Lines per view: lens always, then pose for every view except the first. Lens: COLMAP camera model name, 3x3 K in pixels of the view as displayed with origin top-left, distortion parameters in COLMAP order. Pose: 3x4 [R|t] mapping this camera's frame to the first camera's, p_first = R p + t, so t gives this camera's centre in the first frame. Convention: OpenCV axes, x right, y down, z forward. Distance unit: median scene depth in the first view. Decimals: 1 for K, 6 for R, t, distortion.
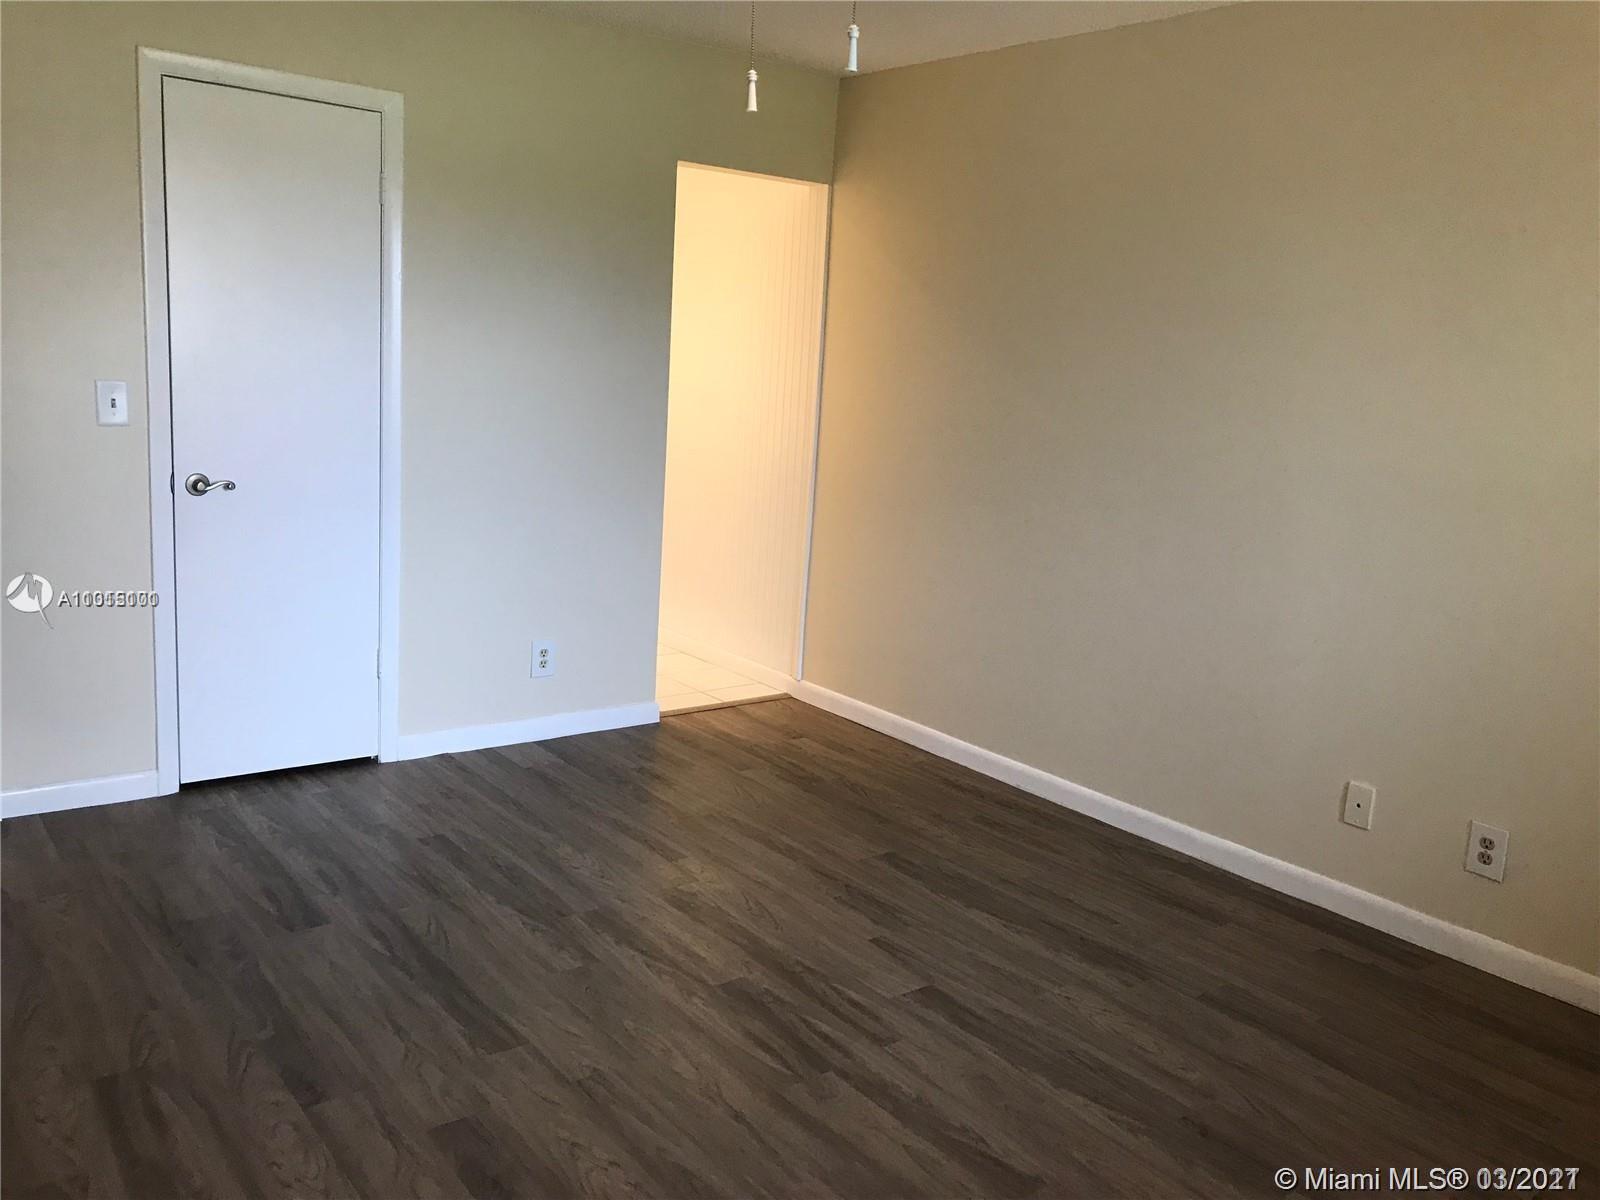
lens RADIAL K [[1302.4, 0, 784.3], [0, 1302.4, 591.0], [0, 0, 1]] dist [0.004026, -0.002696]
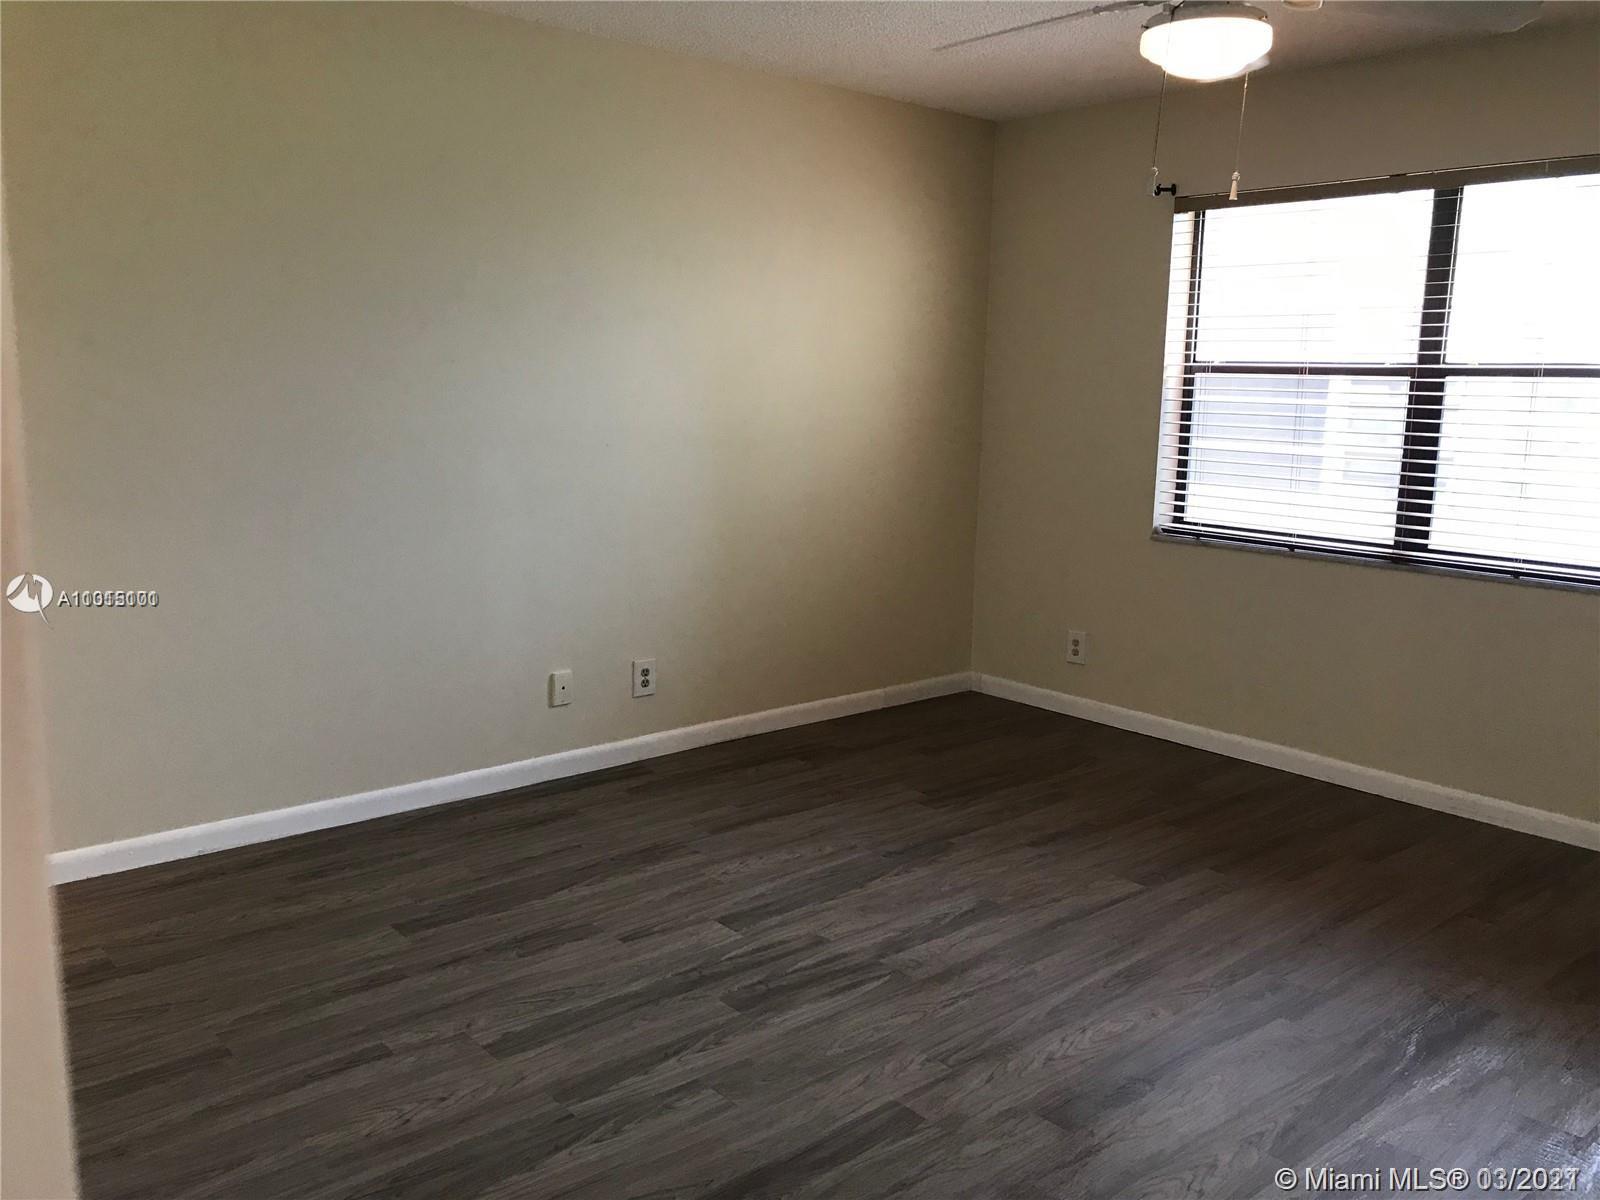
lens RADIAL K [[1302.4, 0, 784.3], [0, 1302.4, 591.0], [0, 0, 1]] dist [0.004026, -0.002696]
pose [[-0.034560, -0.229873, 0.972607, -0.896167], [0.163065, 0.958850, 0.232416, -0.214273], [-0.986010, 0.166630, 0.004346, 0.873529]]
